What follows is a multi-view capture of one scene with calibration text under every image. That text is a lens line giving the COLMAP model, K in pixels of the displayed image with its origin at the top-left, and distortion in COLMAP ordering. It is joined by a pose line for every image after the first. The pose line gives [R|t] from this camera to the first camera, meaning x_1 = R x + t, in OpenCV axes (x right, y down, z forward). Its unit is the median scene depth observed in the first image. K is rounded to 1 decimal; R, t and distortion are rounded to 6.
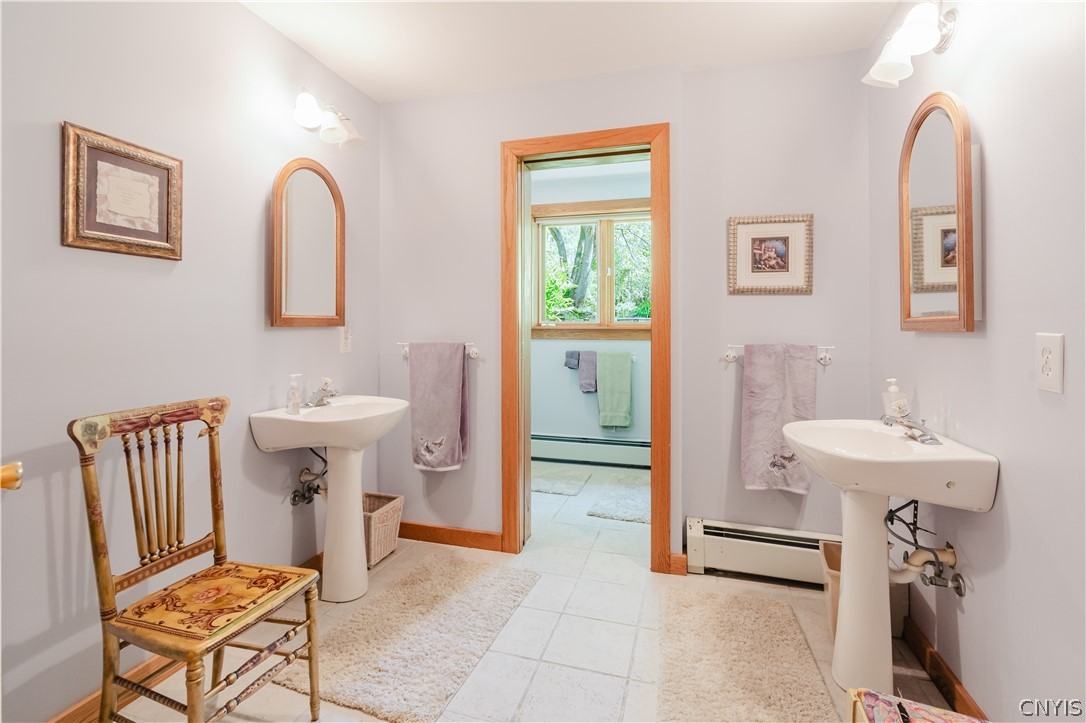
lens RADIAL K [[504.2, 0, 539.7], [0, 504.2, 332.0], [0, 0, 1]] dist [-0.000380, -0.000022]
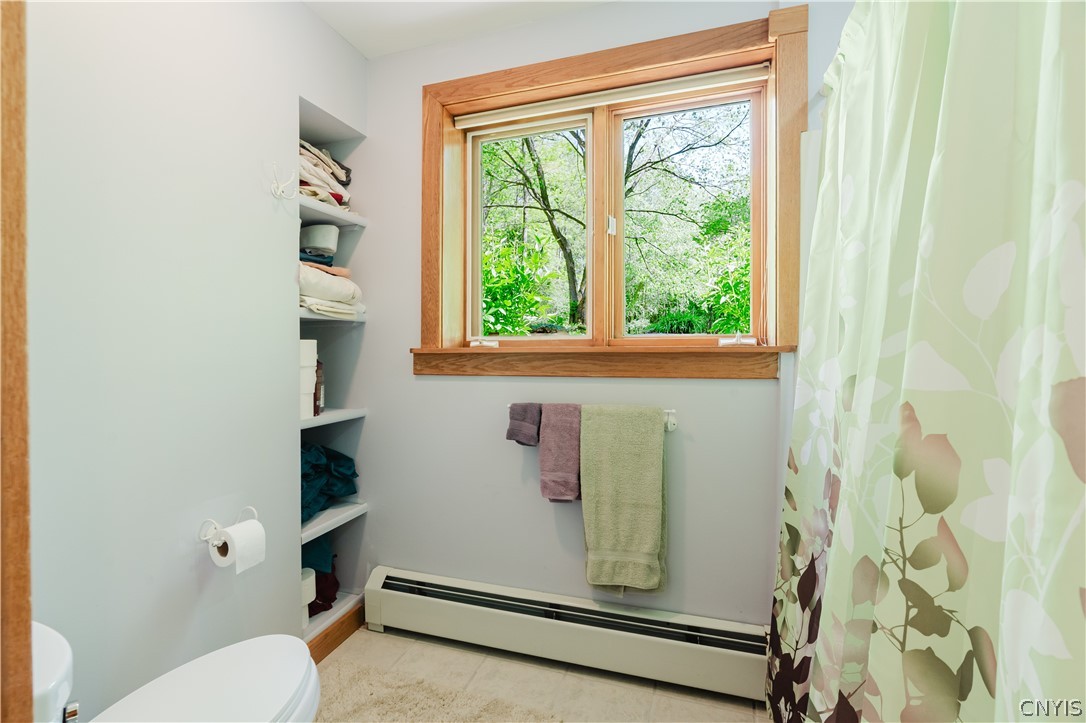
lens RADIAL K [[490.7, 0, 543.0], [0, 490.7, 361.5], [0, 0, 1]] dist [0.000119, 0.000003]
pose [[0.999672, -0.005438, -0.025008, 0.090779], [0.006020, 0.999711, 0.023261, -0.008255], [0.024874, -0.023404, 0.999417, 0.577160]]
